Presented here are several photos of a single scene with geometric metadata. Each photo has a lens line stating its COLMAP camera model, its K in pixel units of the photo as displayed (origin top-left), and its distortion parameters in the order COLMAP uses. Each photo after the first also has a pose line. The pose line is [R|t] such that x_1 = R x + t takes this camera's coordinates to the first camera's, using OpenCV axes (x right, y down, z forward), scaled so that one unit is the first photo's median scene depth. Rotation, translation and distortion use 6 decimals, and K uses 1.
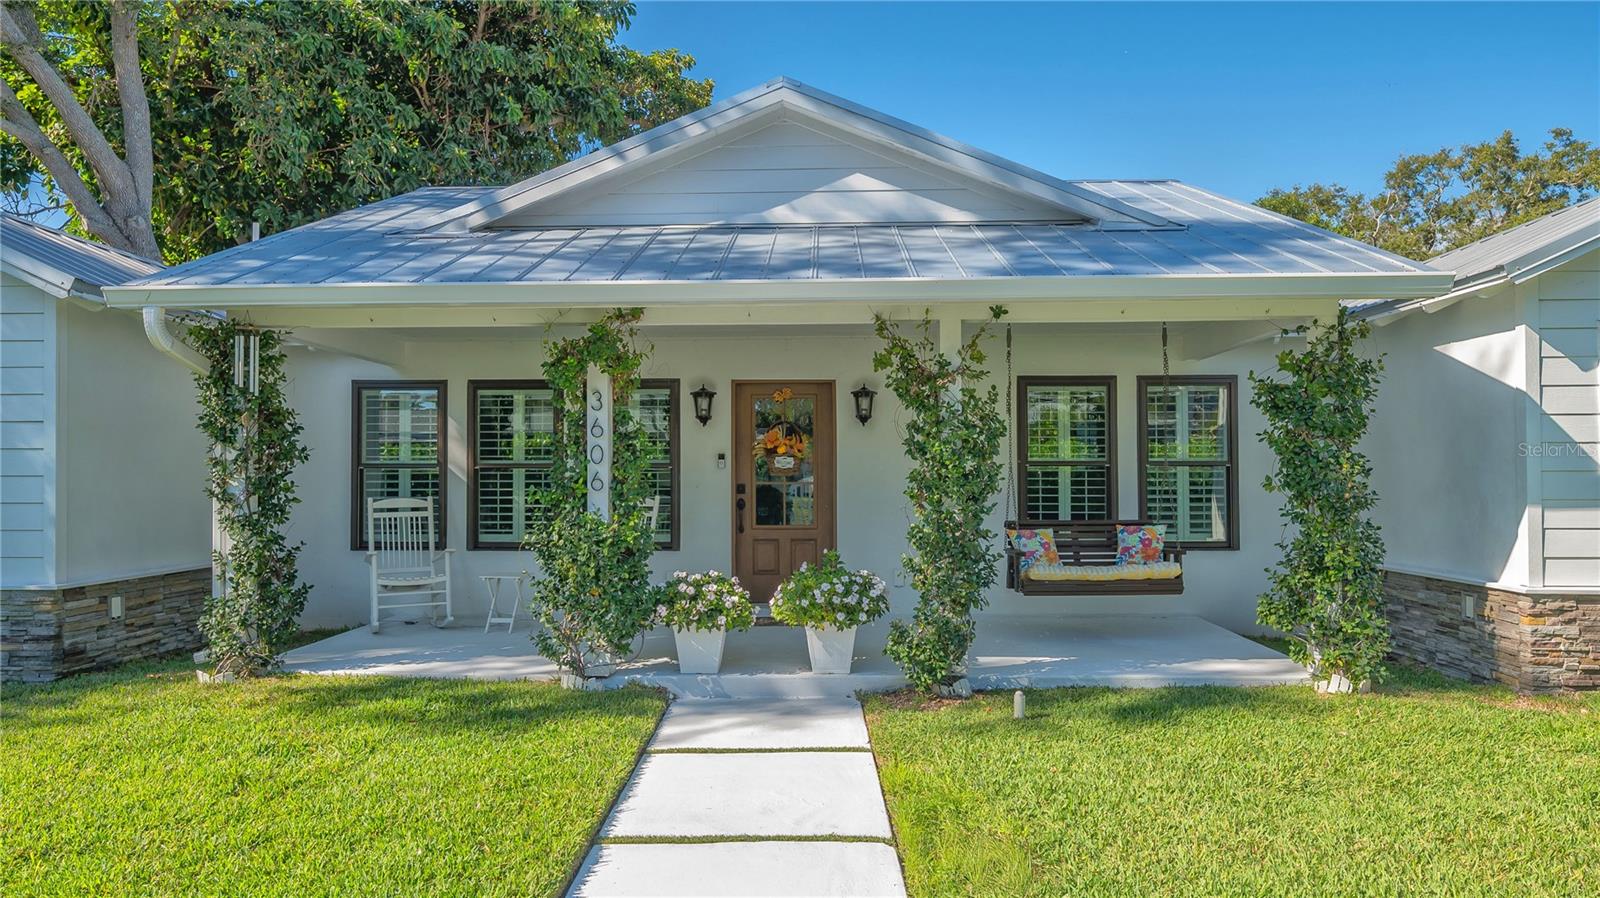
lens RADIAL K [[1004.5, 0, 798.9], [0, 1004.5, 449.8], [0, 0, 1]] dist [0.002417, -0.000200]
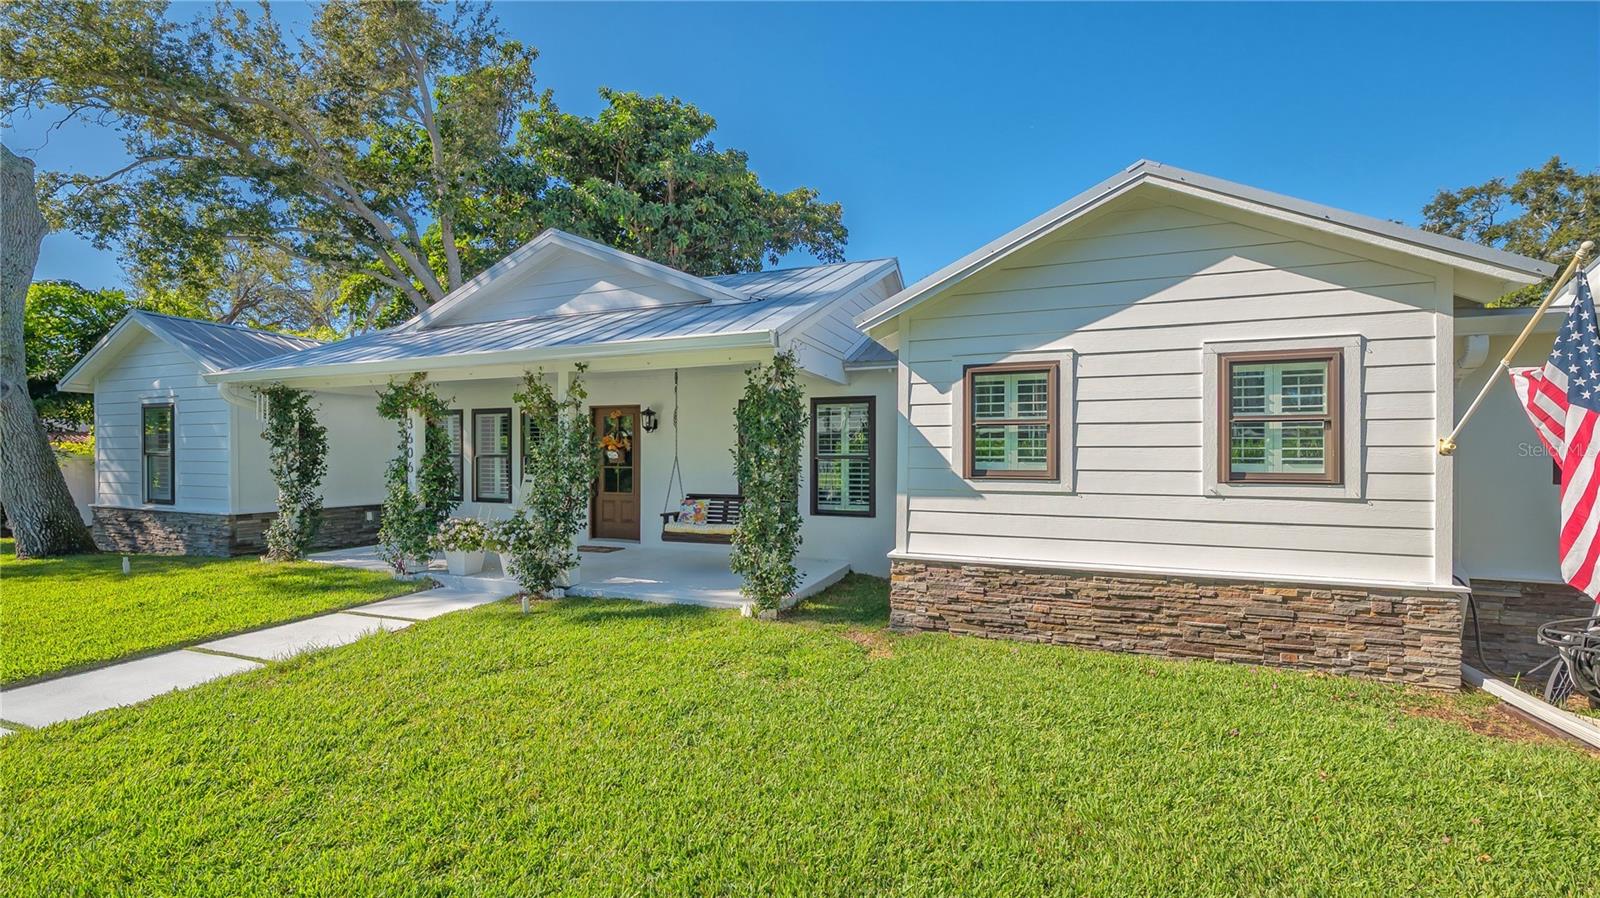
lens RADIAL K [[647.2, 0, 793.3], [0, 647.2, 453.9], [0, 0, 1]] dist [-0.001872, 0.000183]
pose [[0.940963, 0.004810, -0.338475, 0.730788], [0.003610, 0.999700, 0.024240, -0.016390], [0.338490, -0.024031, 0.940663, 0.103067]]
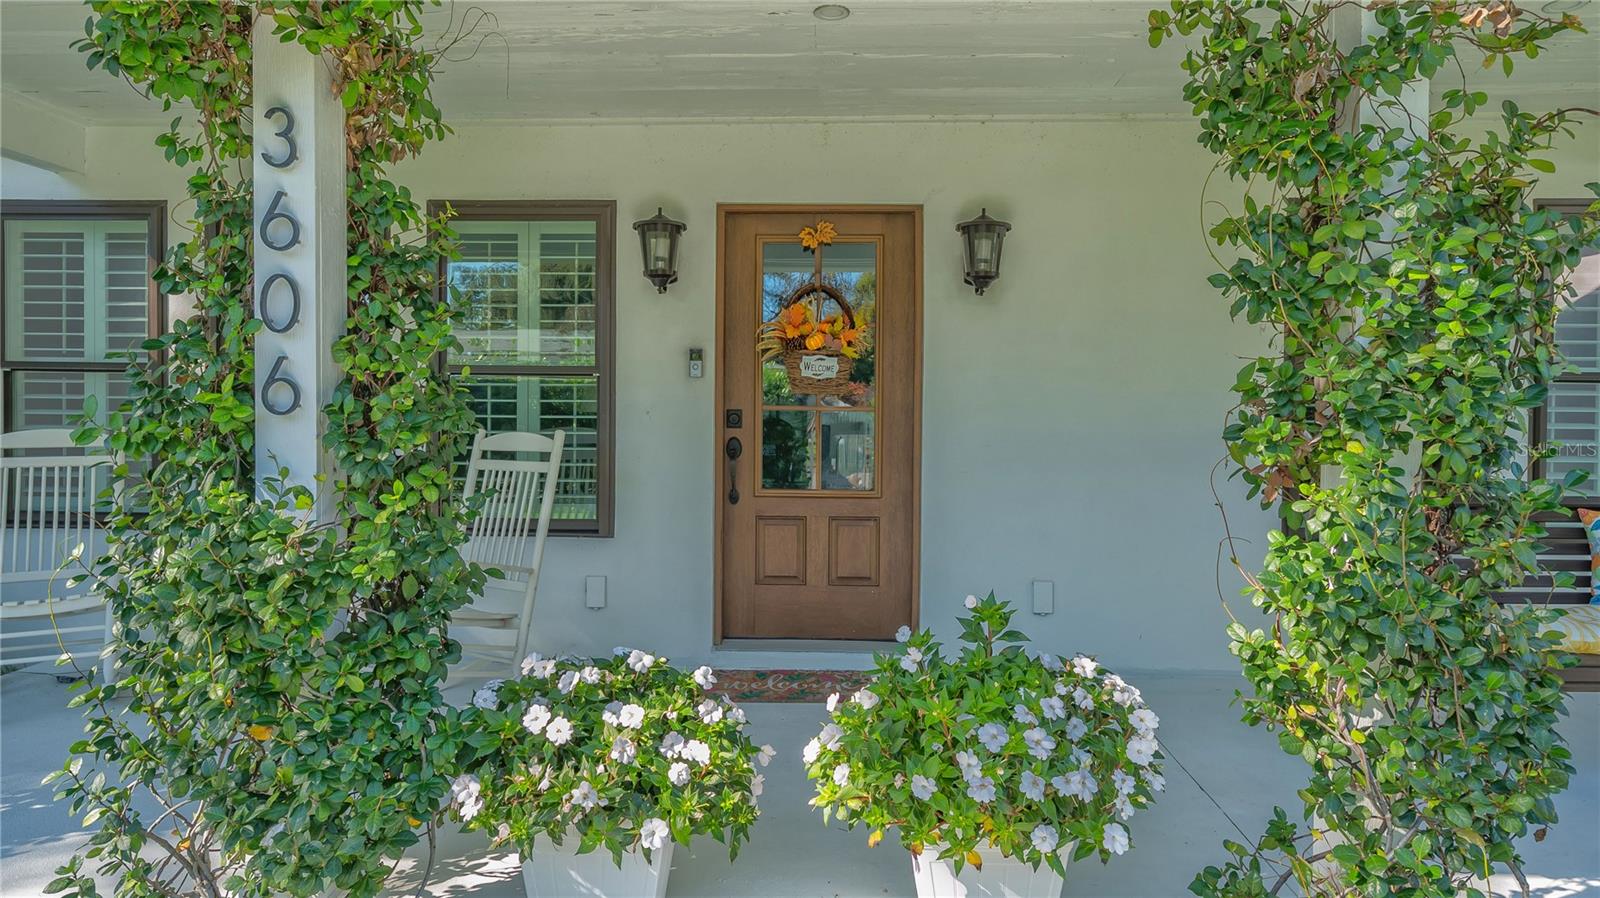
lens RADIAL K [[992.3, 0, 795.3], [0, 992.3, 445.4], [0, 0, 1]] dist [-0.001837, -0.001205]
pose [[0.999907, 0.011852, -0.006734, -0.026737], [-0.011414, 0.998033, 0.061646, 0.024676], [0.007451, -0.061564, 0.998075, 0.578474]]
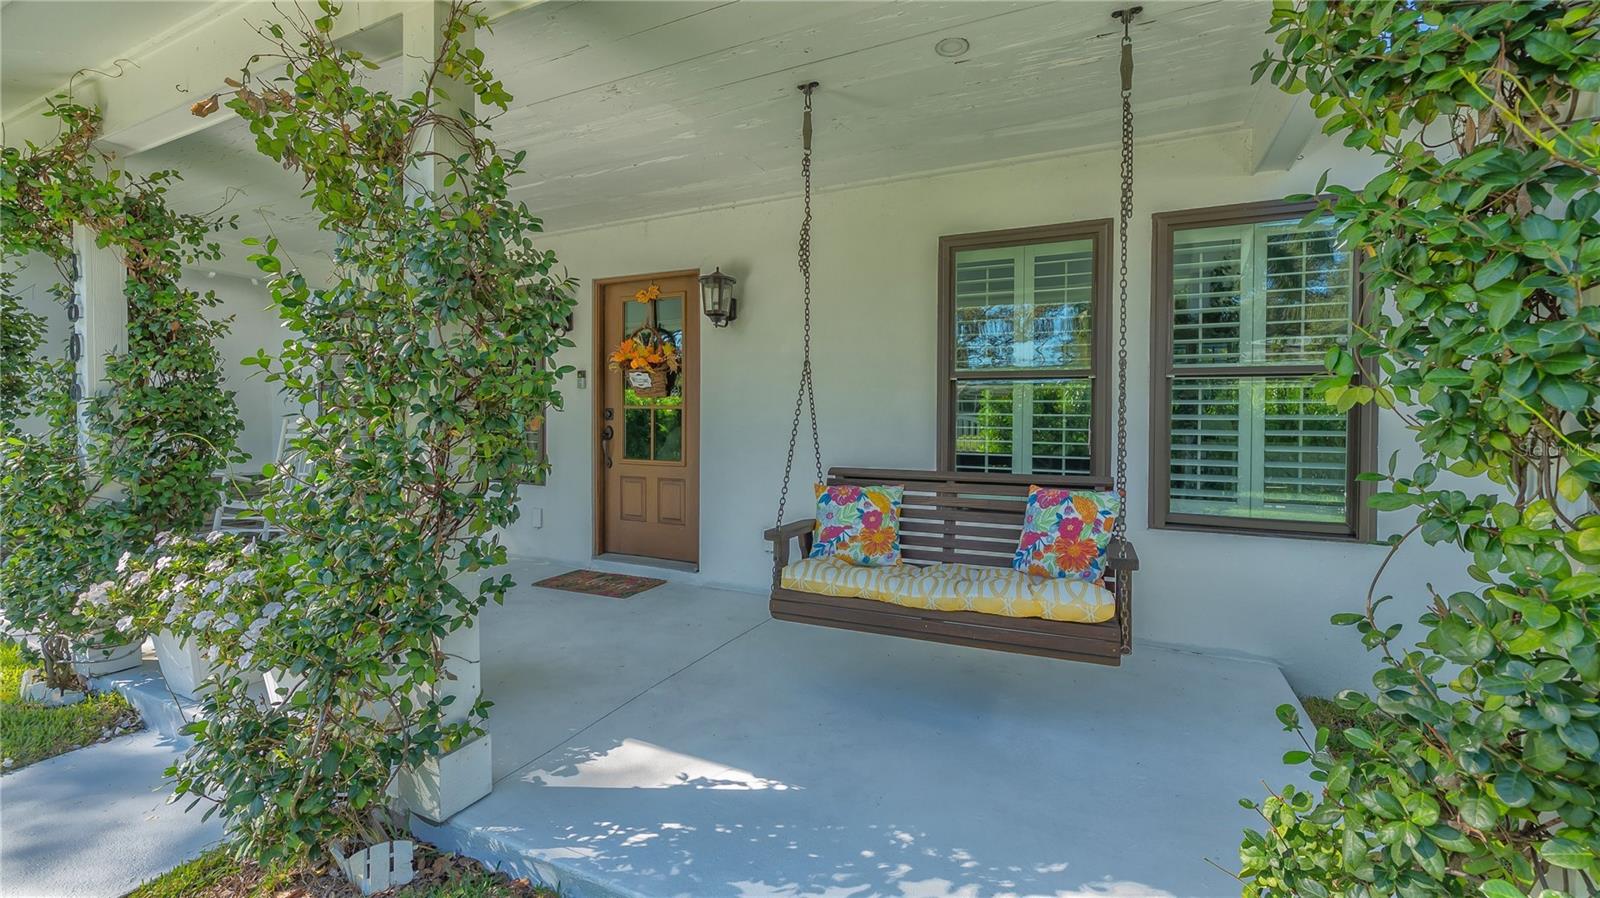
lens RADIAL K [[655.9, 0, 800.0], [0, 655.9, 449.0], [0, 0, 1]] dist [-0.000020, 0.000021]
pose [[0.914951, 0.029148, -0.402512, 0.350643], [-0.001704, 0.997658, 0.068372, 0.035793], [0.403562, -0.061871, 0.912858, 0.675485]]
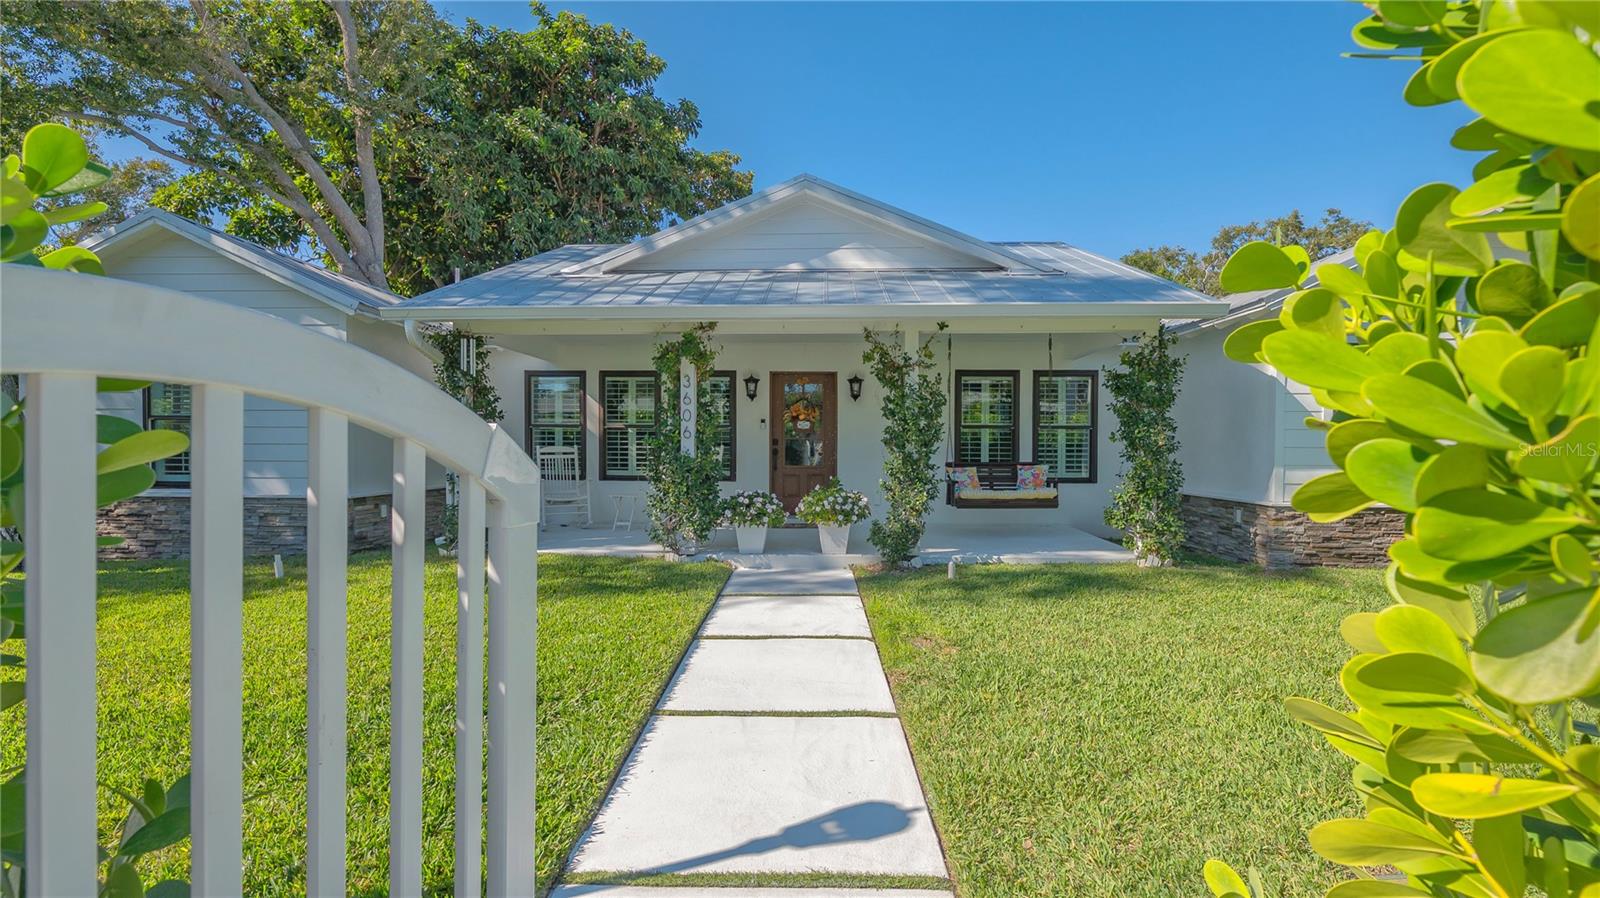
lens RADIAL K [[690.3, 0, 801.9], [0, 690.3, 451.1], [0, 0, 1]] dist [-0.007929, -0.000011]
pose [[0.999936, 0.006741, -0.009105, -0.008566], [-0.006432, 0.999416, 0.033548, 0.019827], [0.009326, -0.033487, 0.999396, -0.073361]]
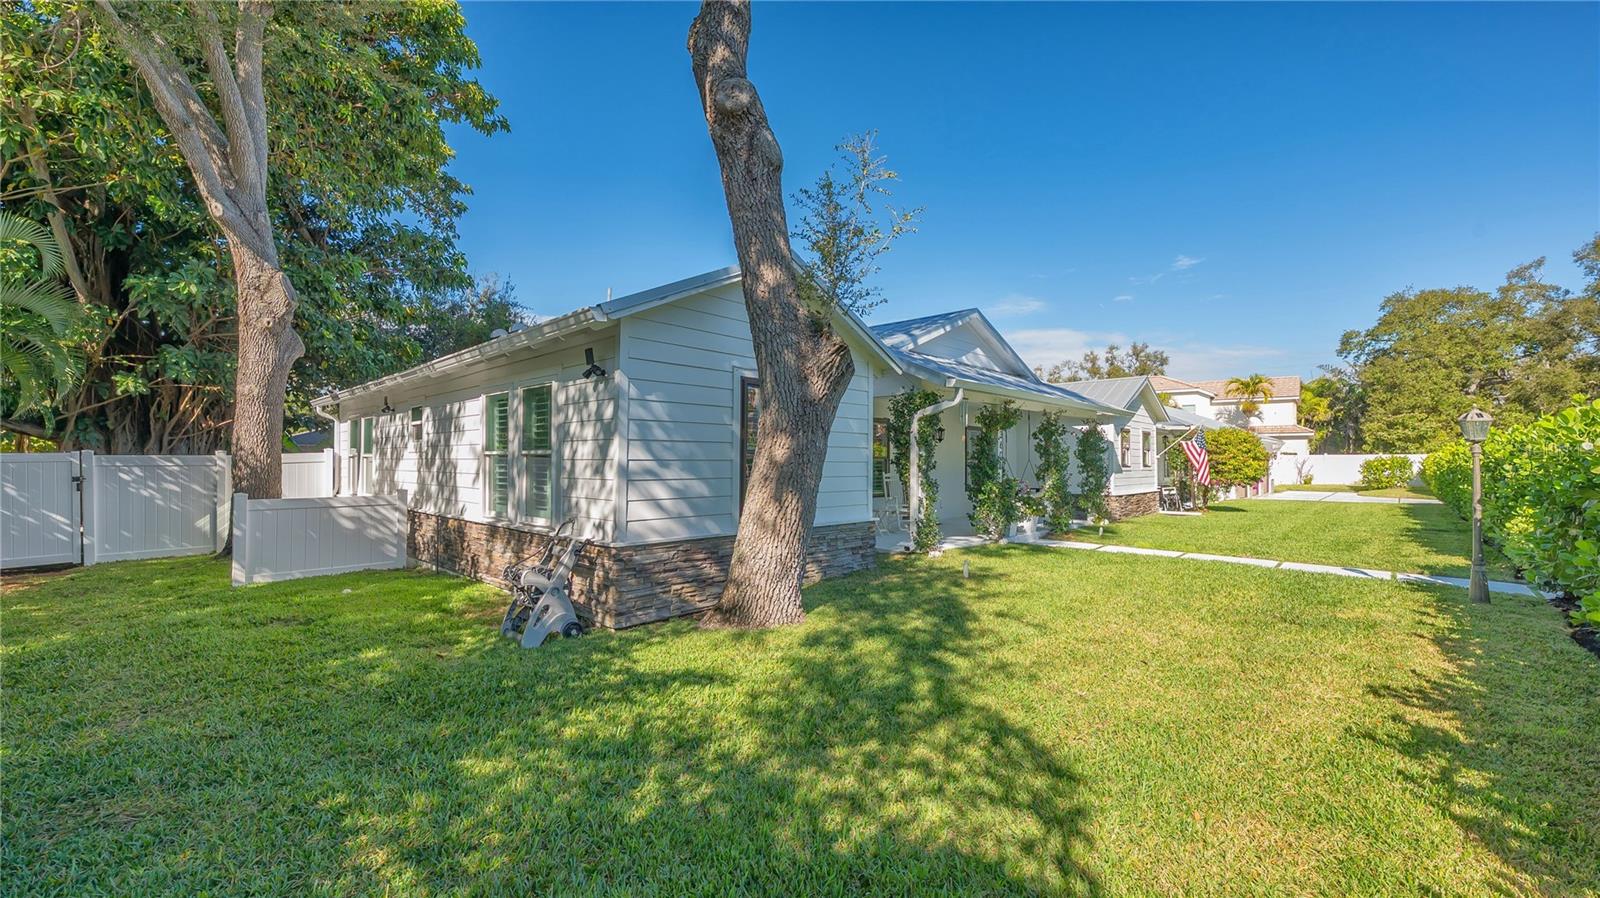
lens RADIAL K [[641.7, 0, 795.3], [0, 641.7, 446.3], [0, 0, 1]] dist [-0.002017, 0.000154]
pose [[0.658597, 0.023377, 0.752133, -1.539009], [-0.026249, 0.999623, -0.008084, 0.007954], [-0.752038, -0.014418, 0.658962, 0.258445]]
